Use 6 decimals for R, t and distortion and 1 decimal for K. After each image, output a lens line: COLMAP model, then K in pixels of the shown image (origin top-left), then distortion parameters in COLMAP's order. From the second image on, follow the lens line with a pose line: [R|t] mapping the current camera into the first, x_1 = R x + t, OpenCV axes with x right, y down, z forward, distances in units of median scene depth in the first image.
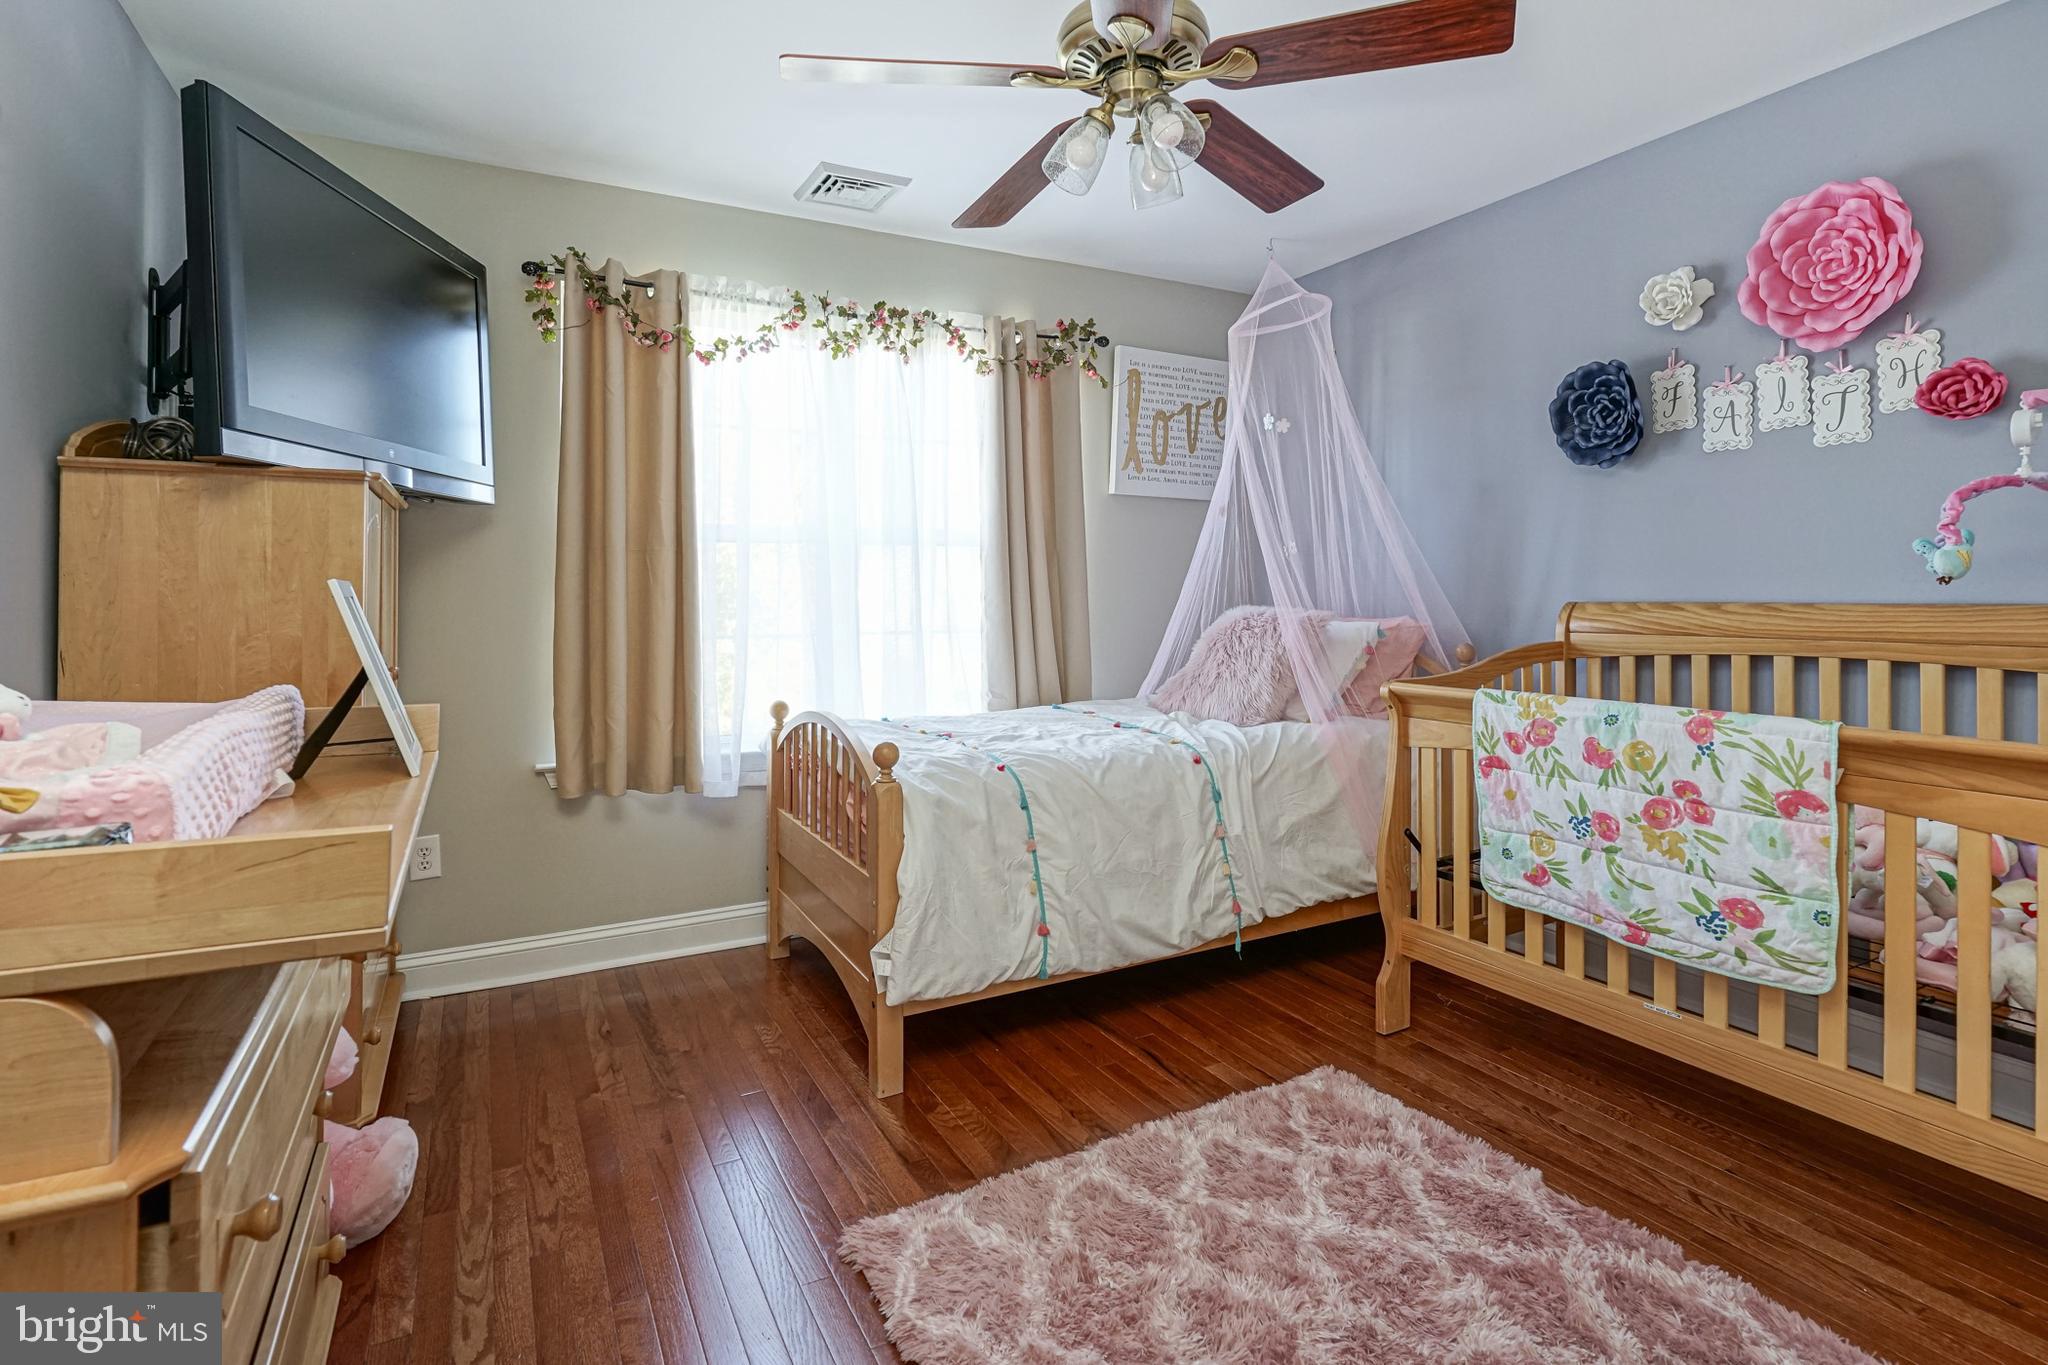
lens RADIAL K [[1002.9, 0, 1023.4], [0, 1002.9, 615.8], [0, 0, 1]] dist [-0.011764, 0.005122]
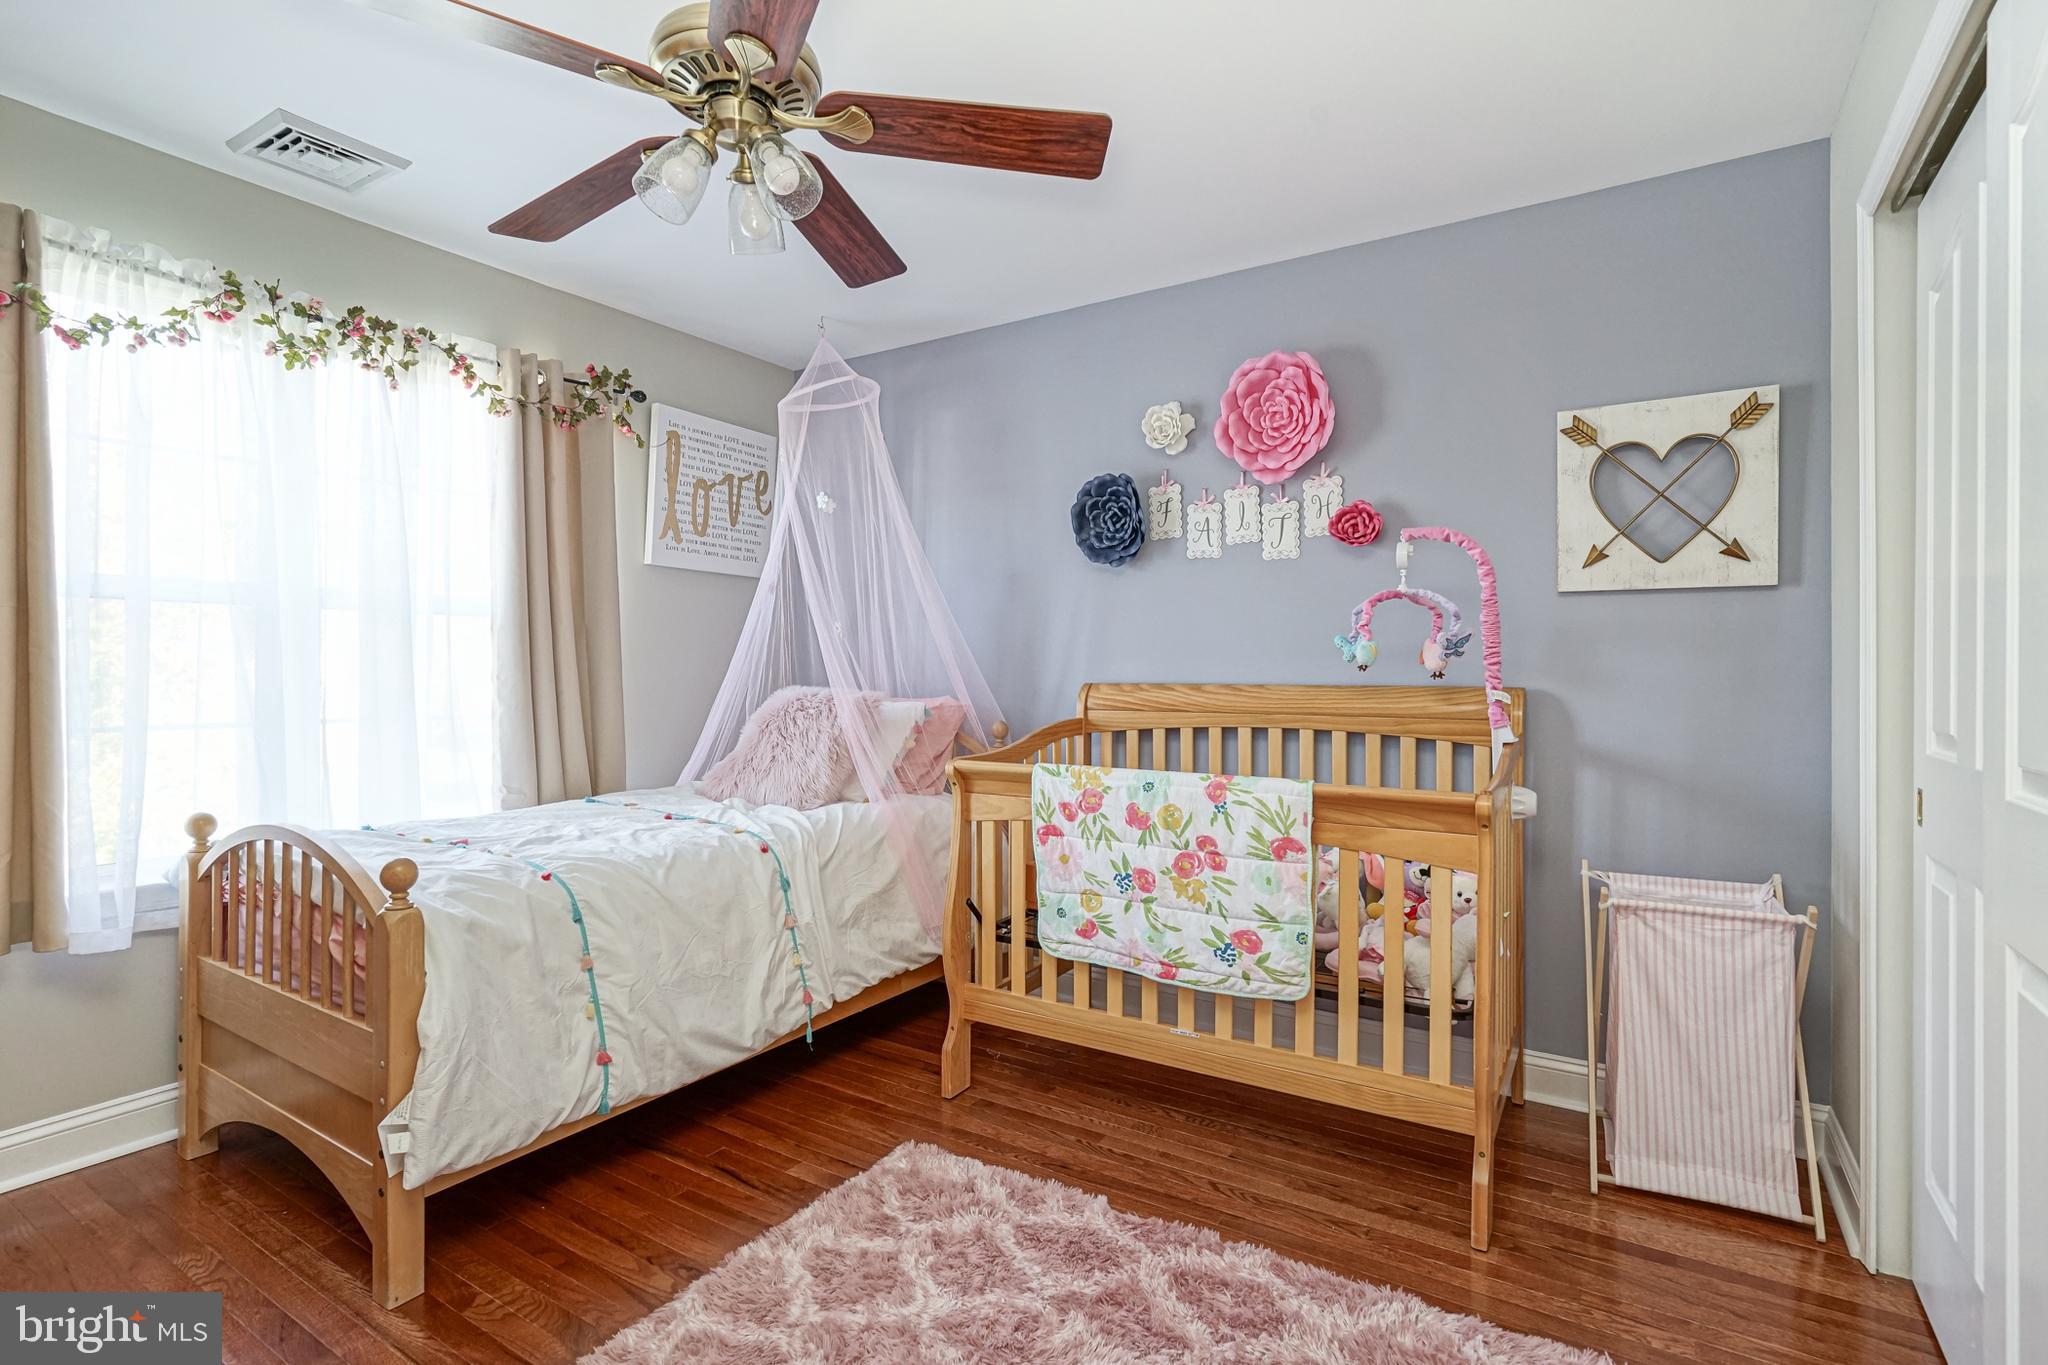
lens RADIAL K [[987.3, 0, 1024.9], [0, 987.3, 693.1], [0, 0, 1]] dist [-0.013613, 0.006905]
pose [[0.873539, -0.002861, 0.486747, -0.075011], [0.003530, 0.999994, -0.000458, -0.003047], [-0.486742, 0.002118, 0.873543, 0.069748]]
